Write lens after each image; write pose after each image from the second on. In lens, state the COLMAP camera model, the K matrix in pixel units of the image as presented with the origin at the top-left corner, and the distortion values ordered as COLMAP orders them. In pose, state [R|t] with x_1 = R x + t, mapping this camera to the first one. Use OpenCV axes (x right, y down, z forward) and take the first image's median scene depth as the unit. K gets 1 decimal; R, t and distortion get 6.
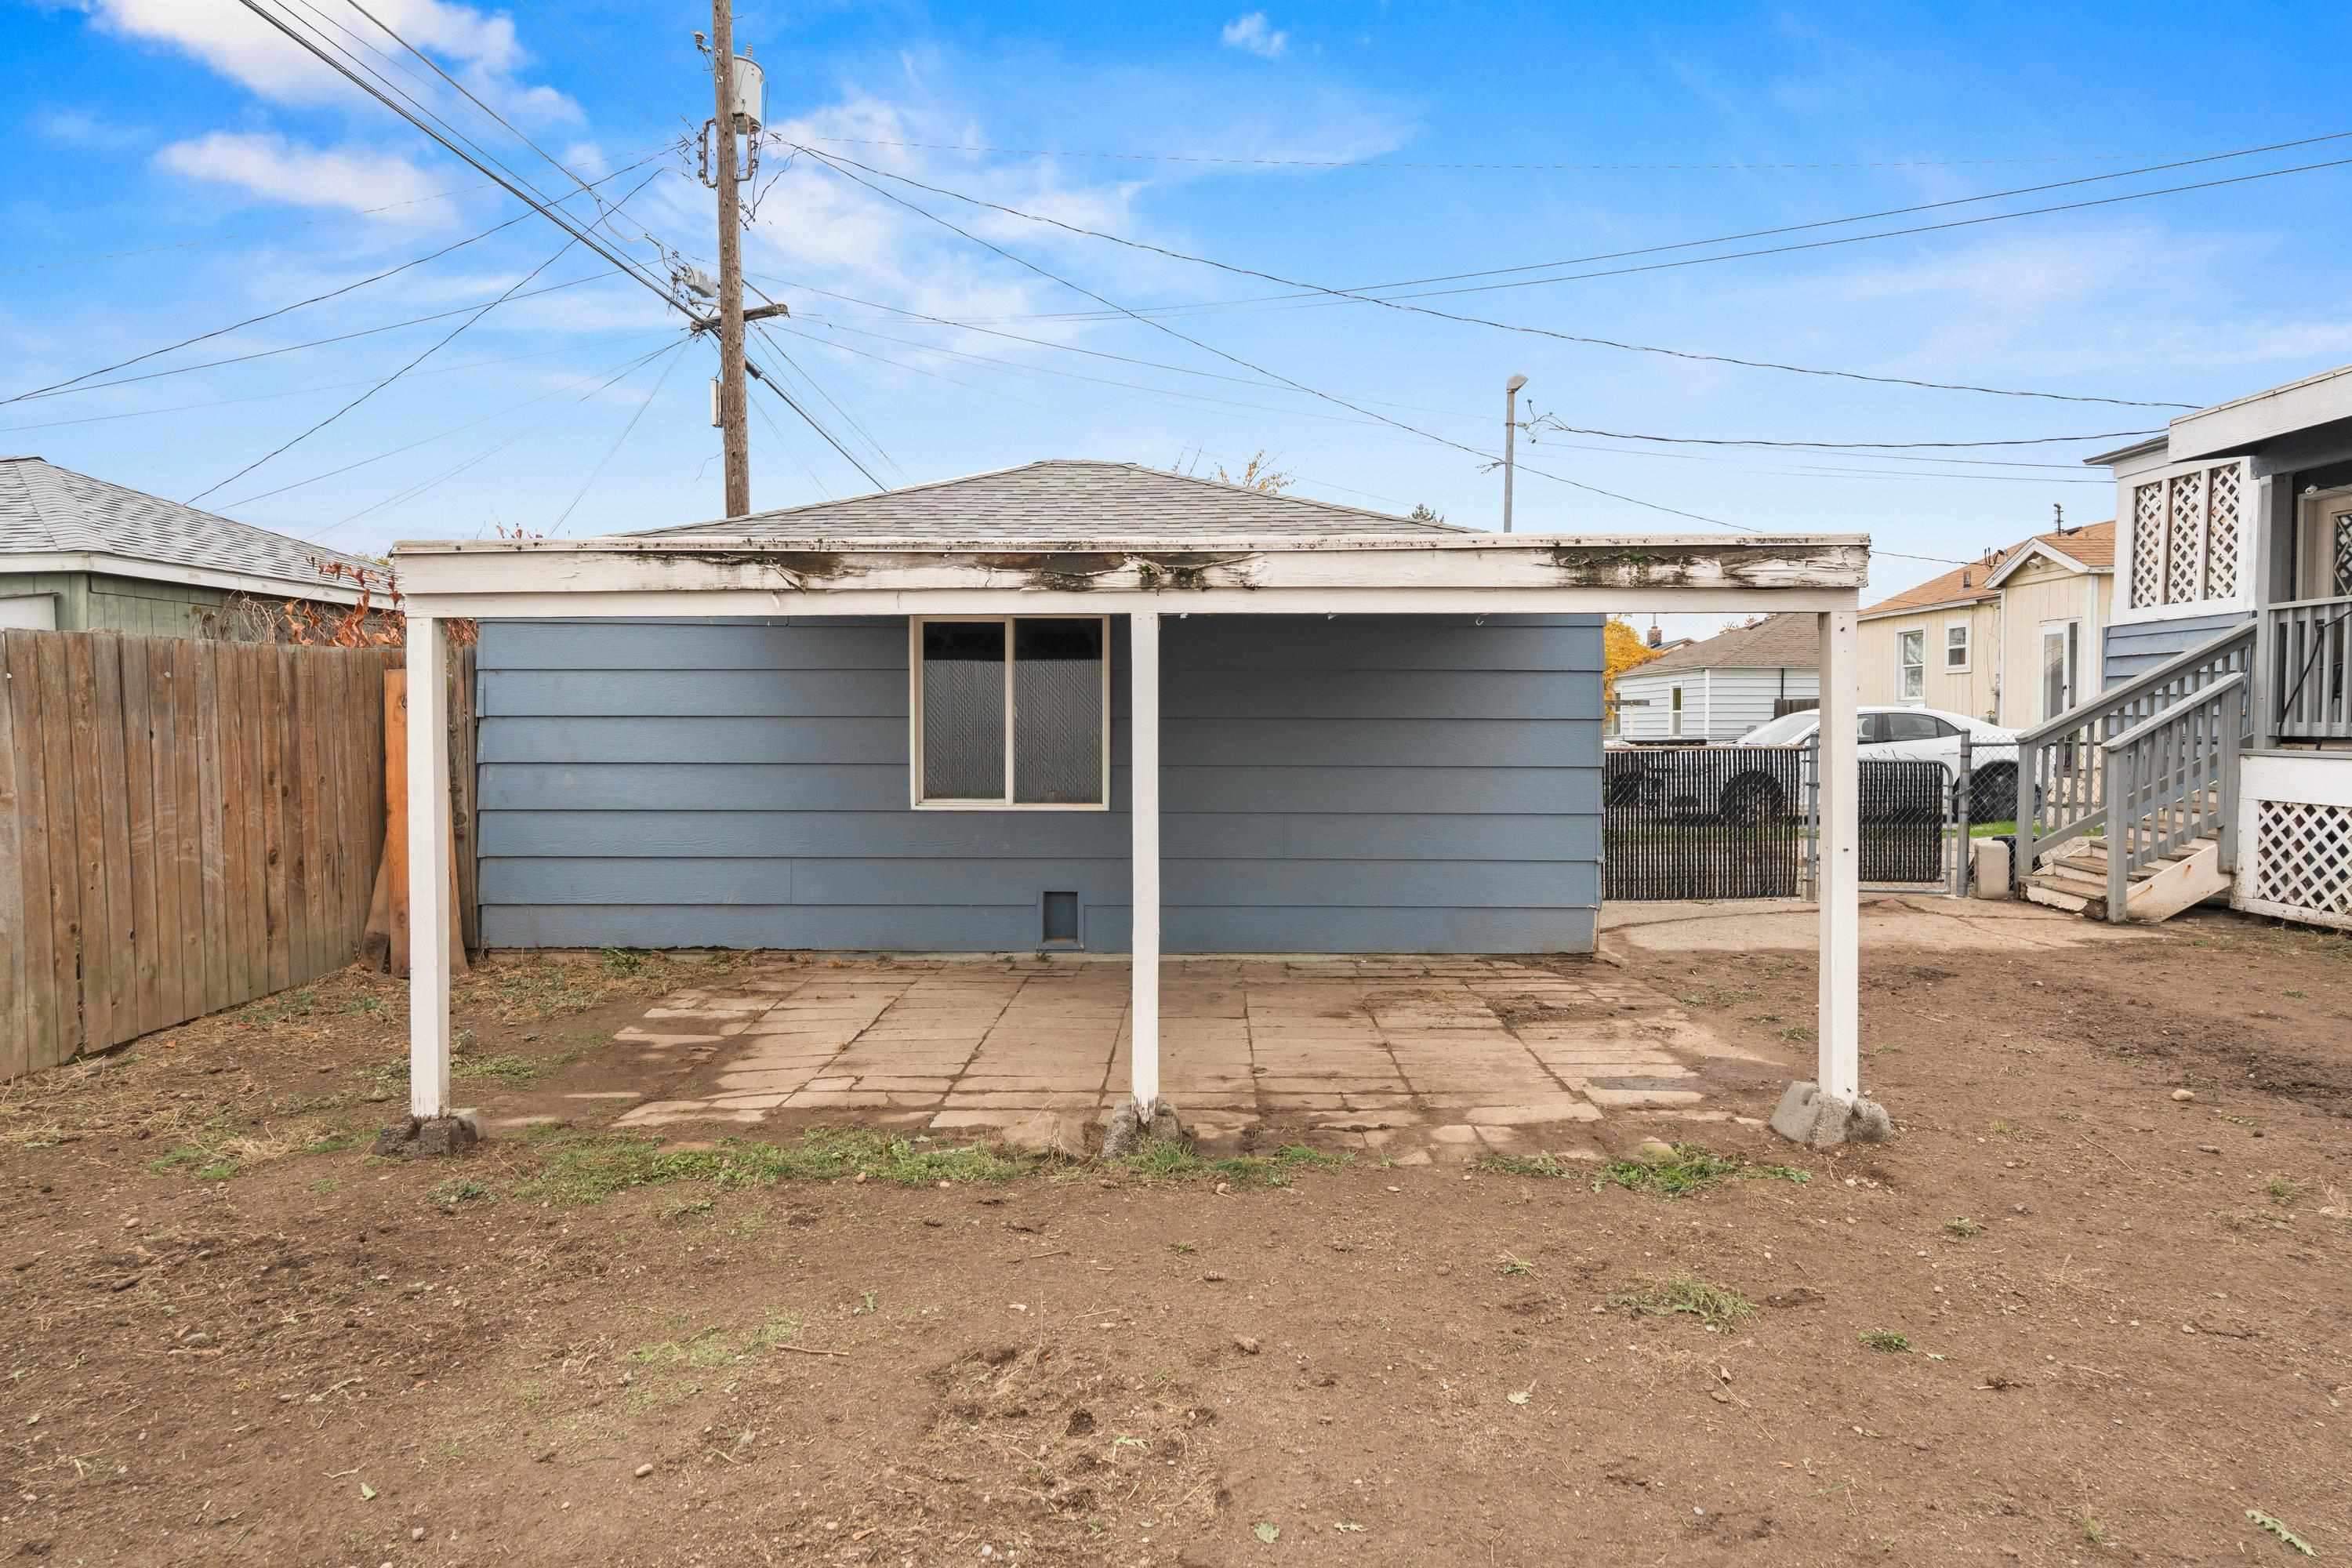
lens RADIAL K [[1262.6, 0, 1176.0], [0, 1262.6, 784.0], [0, 0, 1]] dist [-0.006929, 0.000155]
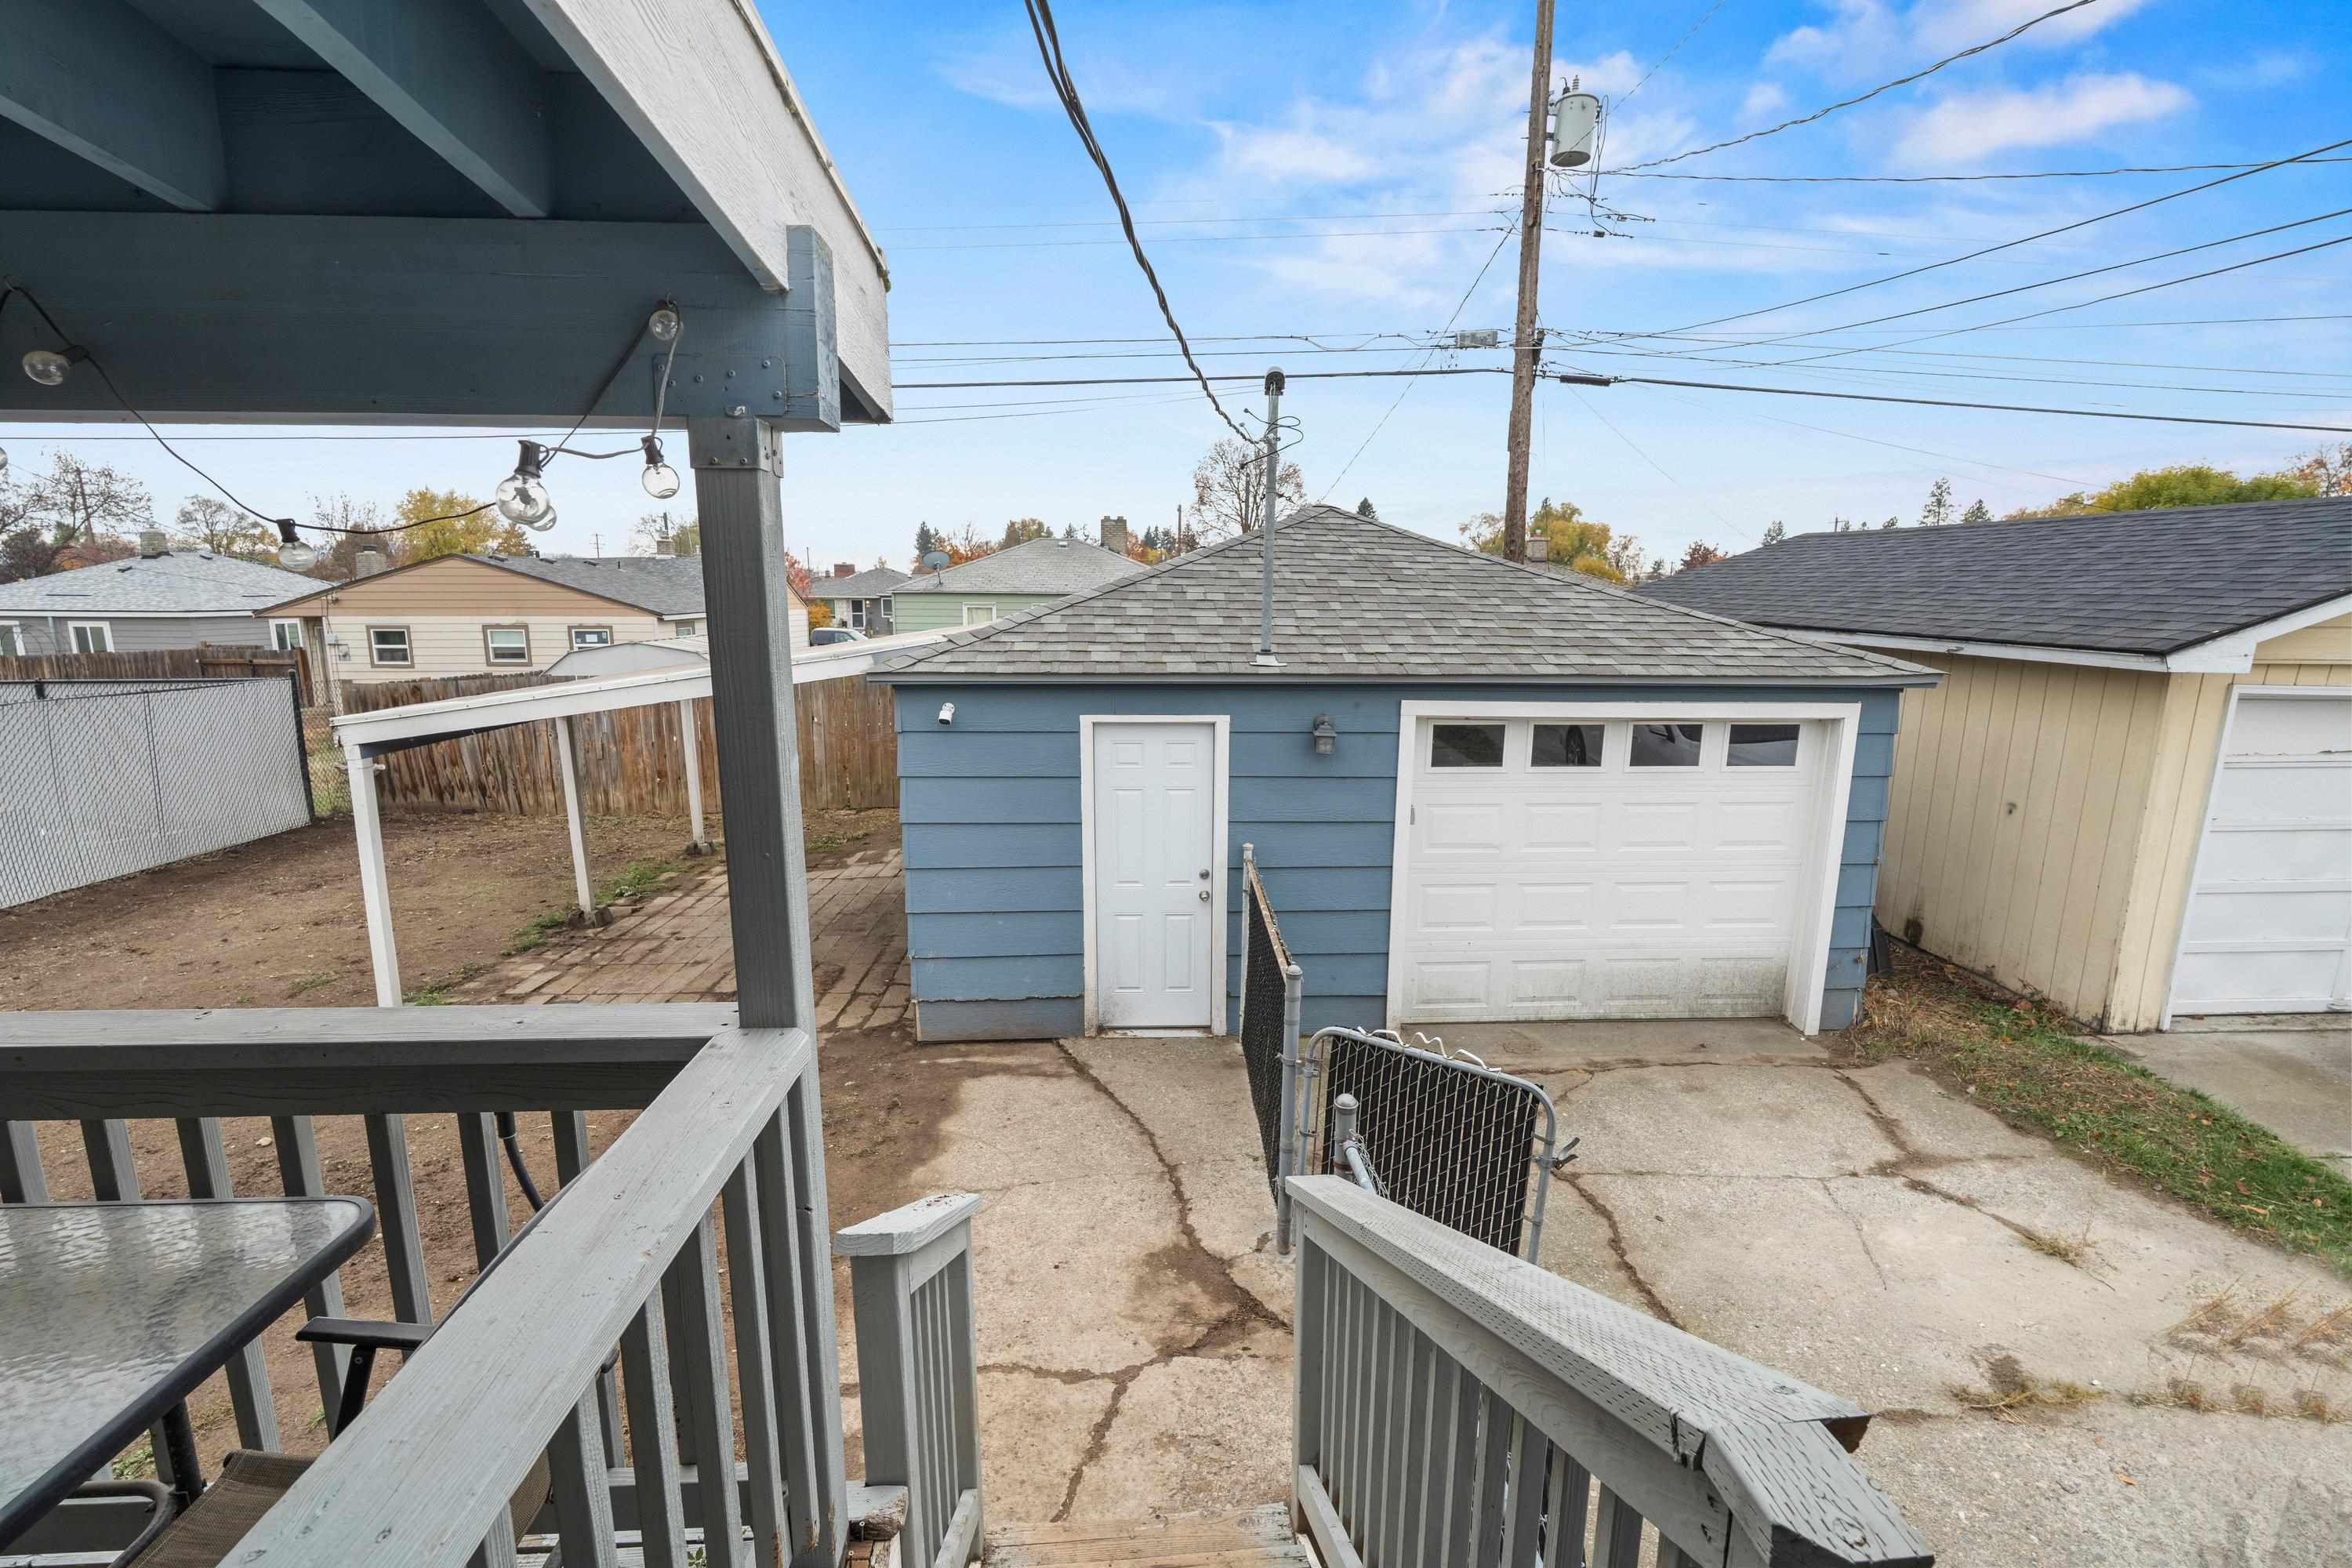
lens RADIAL K [[1015.5, 0, 1176.0], [0, 1015.5, 784.0], [0, 0, 1]] dist [-0.002700, -0.000248]
pose [[0.061732, 0.187083, -0.980403, 1.335598], [-0.055807, 0.981386, 0.183757, -0.284136], [0.996531, 0.043370, 0.071023, 1.355309]]
